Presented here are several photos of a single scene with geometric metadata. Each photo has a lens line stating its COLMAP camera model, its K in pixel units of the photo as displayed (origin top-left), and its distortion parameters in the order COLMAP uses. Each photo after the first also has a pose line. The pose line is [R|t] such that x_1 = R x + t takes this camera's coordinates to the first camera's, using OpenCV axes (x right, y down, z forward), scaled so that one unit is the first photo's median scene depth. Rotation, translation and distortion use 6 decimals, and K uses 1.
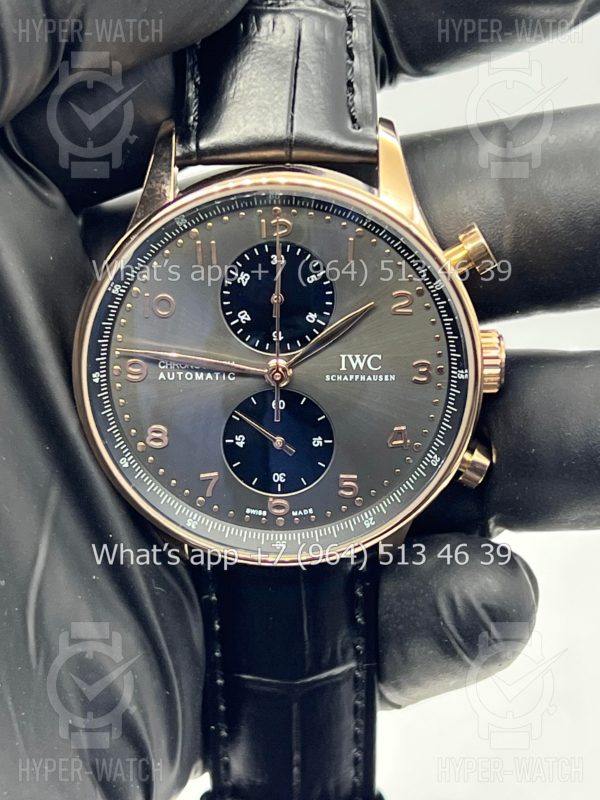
lens RADIAL K [[1912.0, 0, 300.0], [0, 1912.0, 400.0], [0, 0, 1]] dist [0.369822, 0.003350]
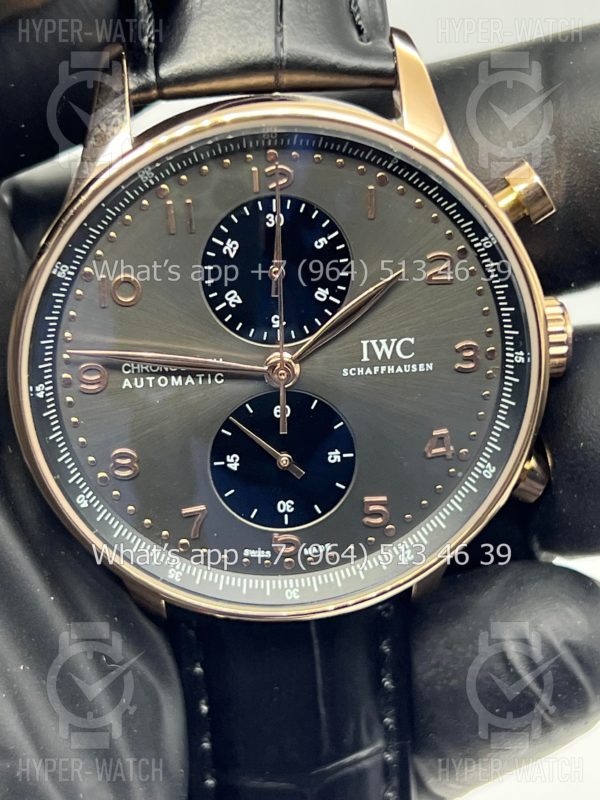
lens RADIAL K [[1967.2, 0, 300.0], [0, 1967.2, 400.0], [0, 0, 1]] dist [0.405543, 0.316879]
pose [[0.993393, -0.063253, 0.095754, -0.079736], [0.063183, 0.997995, 0.003764, -0.004670], [-0.095800, 0.002311, 0.995398, 0.220693]]
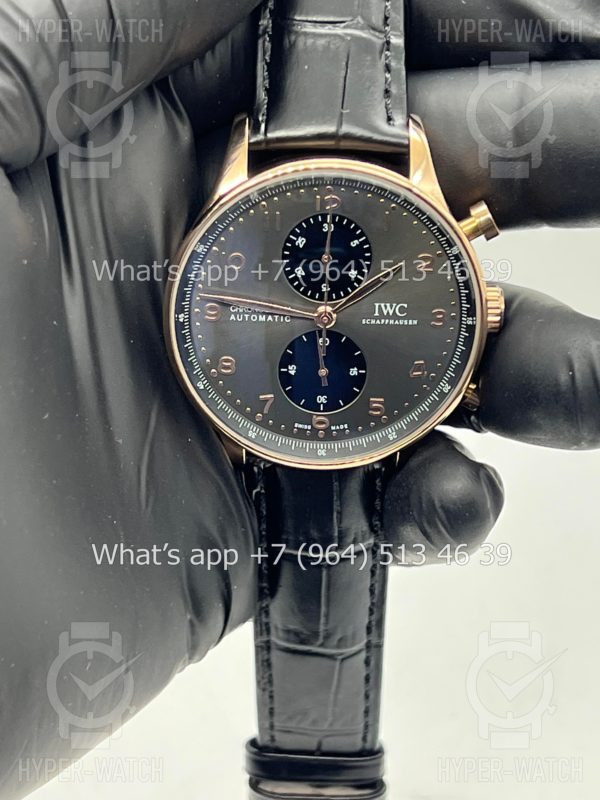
lens RADIAL K [[1878.5, 0, 300.0], [0, 1878.5, 400.0], [0, 0, 1]] dist [0.284871, 0.218049]
pose [[0.998865, 0.017183, 0.044420, -0.082314], [-0.019168, 0.998819, 0.044642, -0.014454], [-0.043601, -0.045442, 0.998015, -0.241052]]
